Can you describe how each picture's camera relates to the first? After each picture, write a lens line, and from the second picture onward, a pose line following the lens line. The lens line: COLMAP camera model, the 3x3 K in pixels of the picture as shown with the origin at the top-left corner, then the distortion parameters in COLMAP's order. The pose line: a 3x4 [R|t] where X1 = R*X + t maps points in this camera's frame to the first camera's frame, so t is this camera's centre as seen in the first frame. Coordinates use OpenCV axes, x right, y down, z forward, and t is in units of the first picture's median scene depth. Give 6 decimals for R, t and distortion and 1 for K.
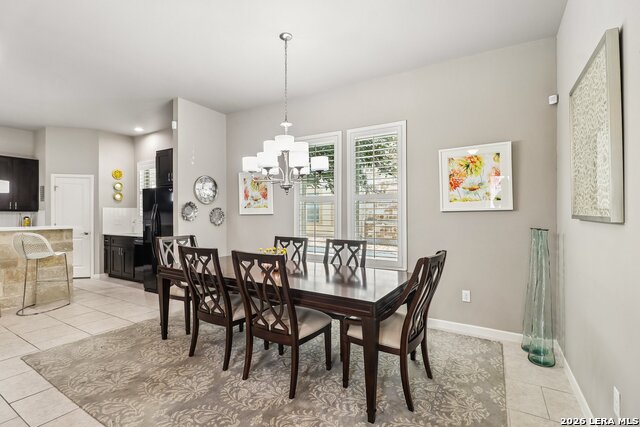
lens RADIAL K [[302.1, 0, 310.7], [0, 302.1, 213.8], [0, 0, 1]] dist [0.001193, 0.000023]
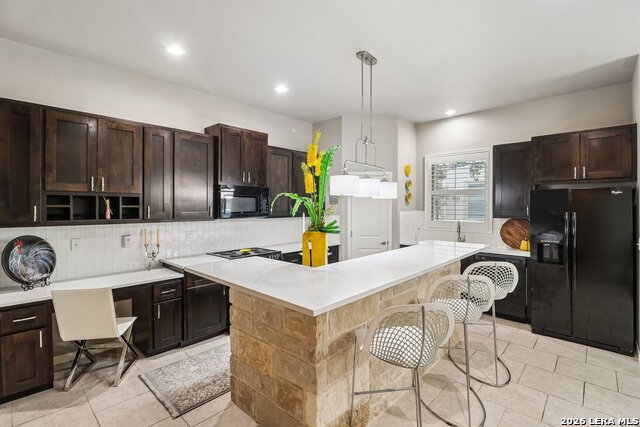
lens RADIAL K [[301.2, 0, 316.1], [0, 301.2, 208.2], [0, 0, 1]] dist [0.006977, 0.000153]
pose [[0.979193, 0.000142, -0.202933, -1.137268], [0.001283, 0.999975, 0.006888, -0.054883], [0.202929, -0.007005, 0.979168, 0.251163]]
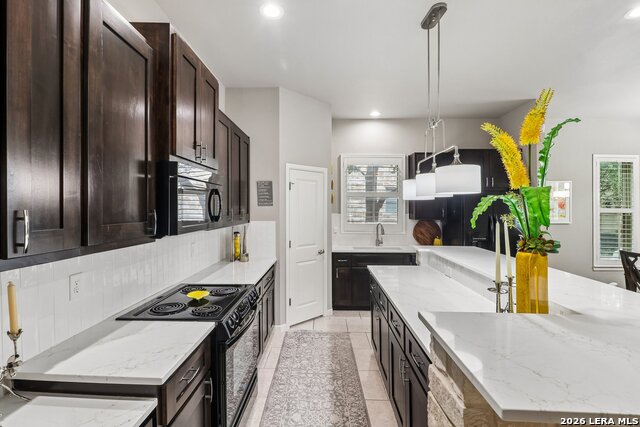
lens RADIAL K [[301.2, 0, 316.1], [0, 301.2, 208.2], [0, 0, 1]] dist [0.006977, 0.000153]
pose [[0.864727, 0.004348, 0.502224, -1.643791], [-0.006390, 0.999977, 0.002344, -0.057284], [-0.502202, -0.005236, 0.864735, 0.622015]]
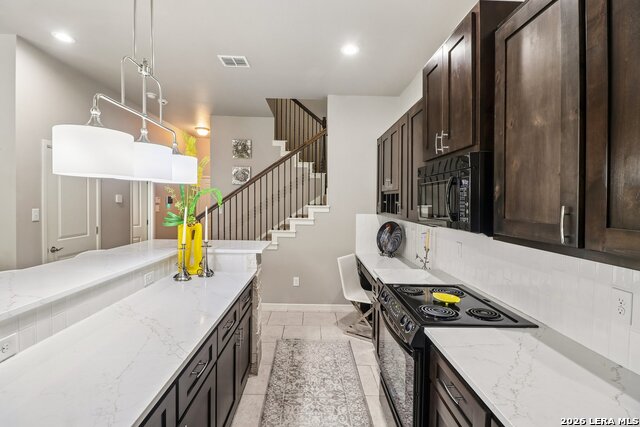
lens RADIAL K [[301.2, 0, 316.1], [0, 301.2, 208.2], [0, 0, 1]] dist [0.006977, 0.000153]
pose [[-0.843979, 0.012408, -0.536232, -1.143190], [0.001527, 0.999784, 0.020731, -0.059596], [0.536373, 0.016678, -0.843816, 1.430942]]
